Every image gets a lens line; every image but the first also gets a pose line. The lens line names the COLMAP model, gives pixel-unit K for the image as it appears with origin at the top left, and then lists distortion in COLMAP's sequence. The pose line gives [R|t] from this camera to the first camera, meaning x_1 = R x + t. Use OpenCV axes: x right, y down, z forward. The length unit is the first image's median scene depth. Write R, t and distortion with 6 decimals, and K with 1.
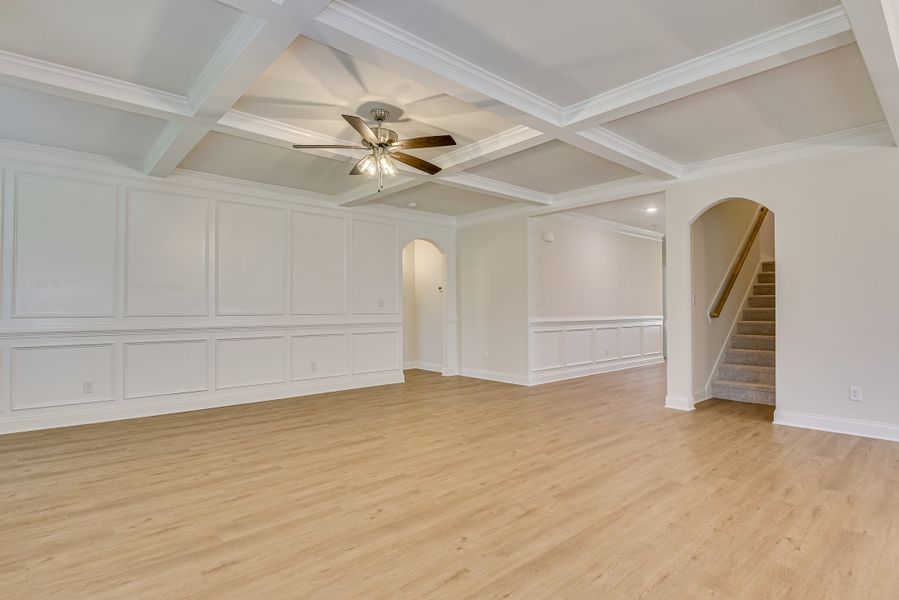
lens RADIAL K [[456.9, 0, 441.3], [0, 456.9, 303.1], [0, 0, 1]] dist [-0.010323, -0.005572]
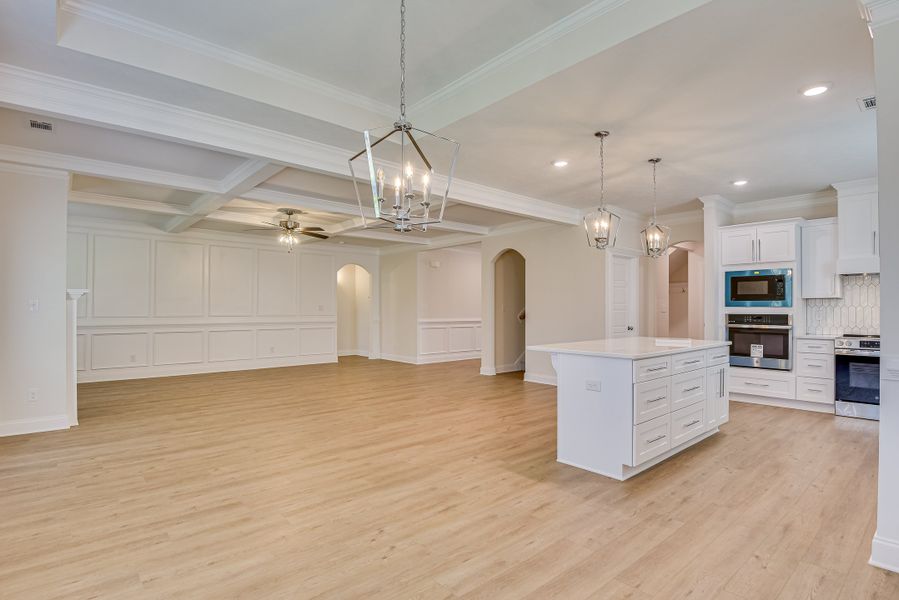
lens RADIAL K [[456.9, 0, 441.4], [0, 456.9, 301.1], [0, 0, 1]] dist [-0.010323, -0.005572]
pose [[0.999823, 0.004648, -0.018216, 0.499822], [-0.004687, 0.999987, -0.002063, -0.038915], [0.018206, 0.002148, 0.999832, -0.834410]]
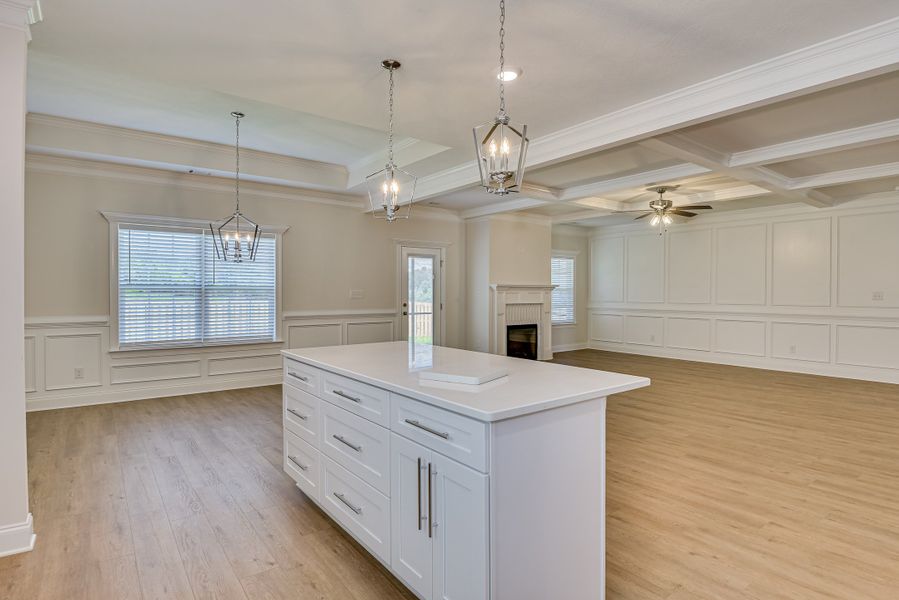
lens RADIAL K [[462.9, 0, 452.5], [0, 462.9, 298.4], [0, 0, 1]] dist [-0.027576, -0.000118]
pose [[-0.063165, 0.015475, -0.997883, 1.551351], [0.013281, 0.999804, 0.014664, -0.037426], [0.997915, -0.012327, -0.063358, 0.299349]]
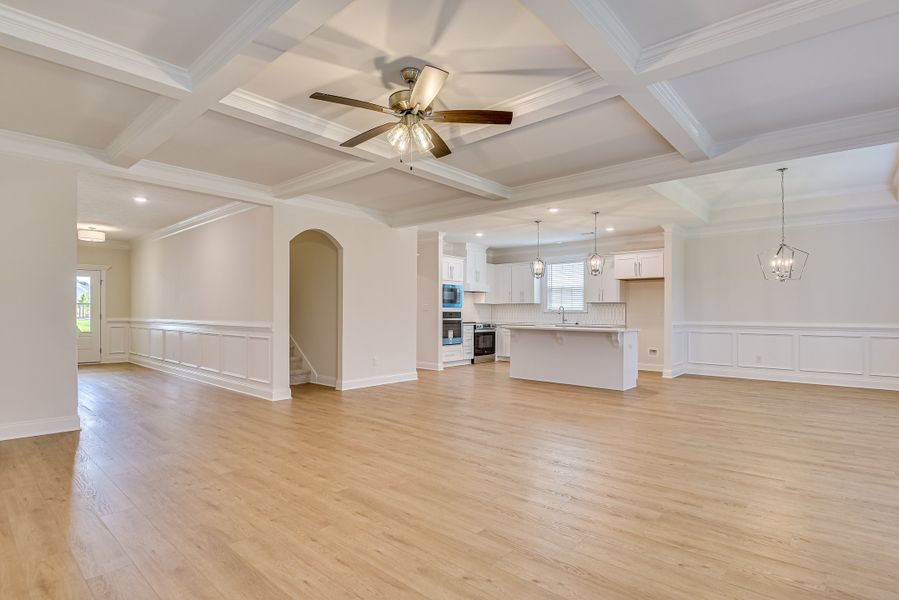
lens RADIAL K [[456.9, 0, 442.2], [0, 456.9, 312.9], [0, 0, 1]] dist [-0.010323, -0.005572]
pose [[-0.122336, 0.003522, 0.992483, -0.892588], [-0.018254, 0.999817, -0.005798, 0.015422], [-0.992321, -0.018826, -0.122249, 0.971972]]
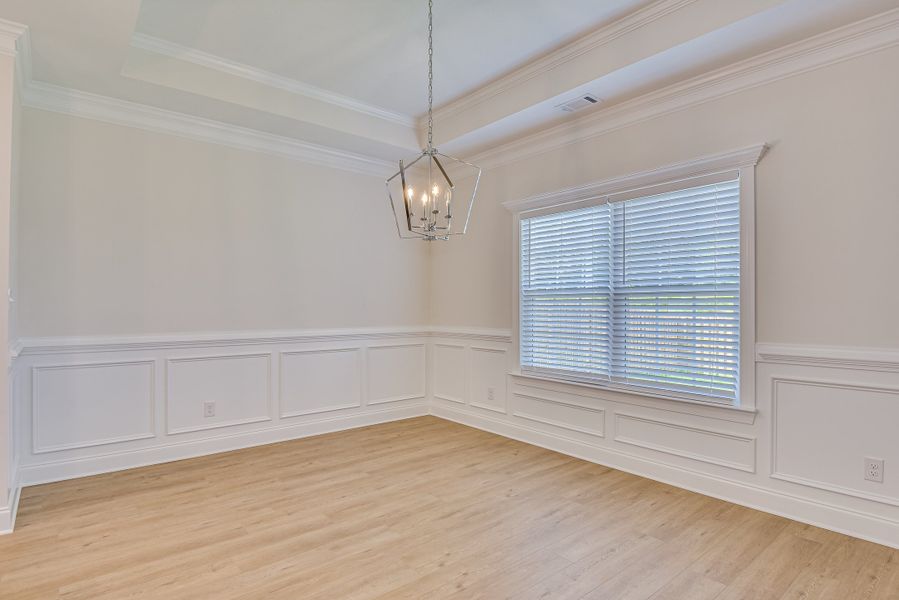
lens RADIAL K [[462.9, 0, 446.2], [0, 462.9, 304.1], [0, 0, 1]] dist [-0.027576, -0.000118]
pose [[-0.999605, 0.002515, 0.028001, 0.405391], [0.001927, 0.999777, -0.021016, -0.019259], [-0.028047, -0.020953, -0.999387, 0.308851]]
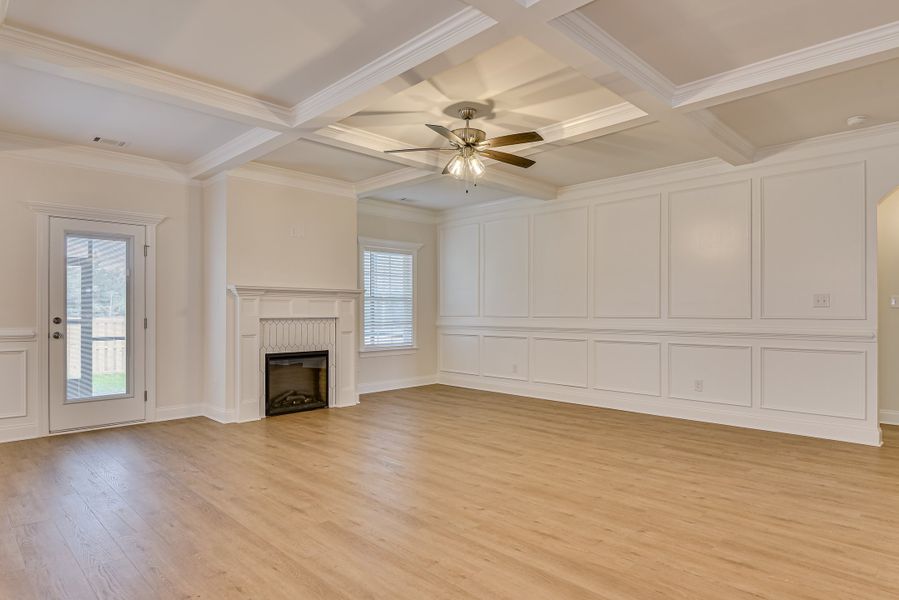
lens RADIAL K [[508.1, 0, 450.5], [0, 508.1, 312.9], [0, 0, 1]] dist [0.000209, 0.000054]
pose [[0.078897, 0.004655, -0.996872, 0.887939], [0.015332, 0.999865, 0.005883, 0.005798], [0.996765, -0.015749, 0.078815, 0.817063]]
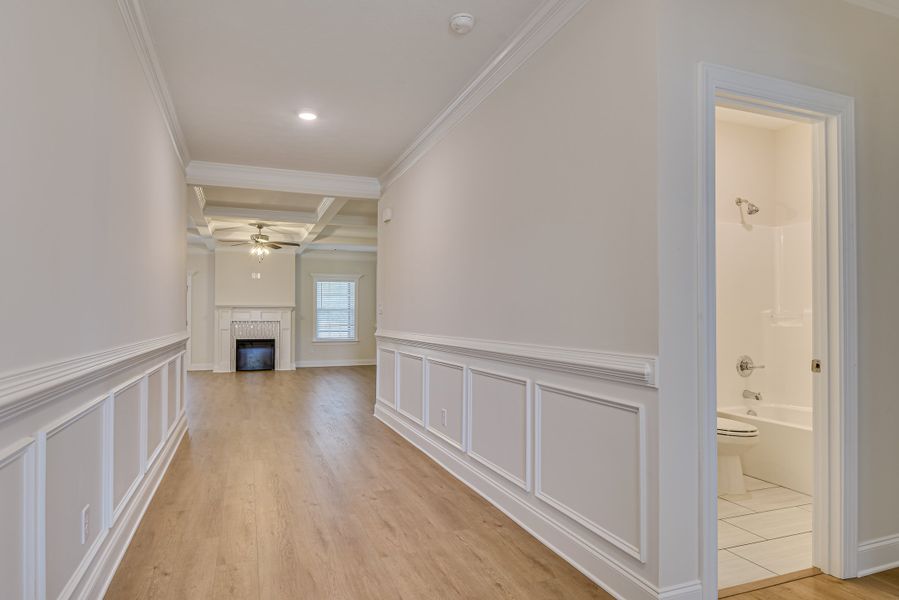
lens RADIAL K [[508.1, 0, 446.1], [0, 508.1, 309.0], [0, 0, 1]] dist [0.000209, 0.000054]
pose [[-0.363941, -0.004516, -0.931411, 1.608384], [0.006828, 0.999948, -0.007516, -0.016957], [0.931397, -0.009095, -0.363891, 2.500218]]
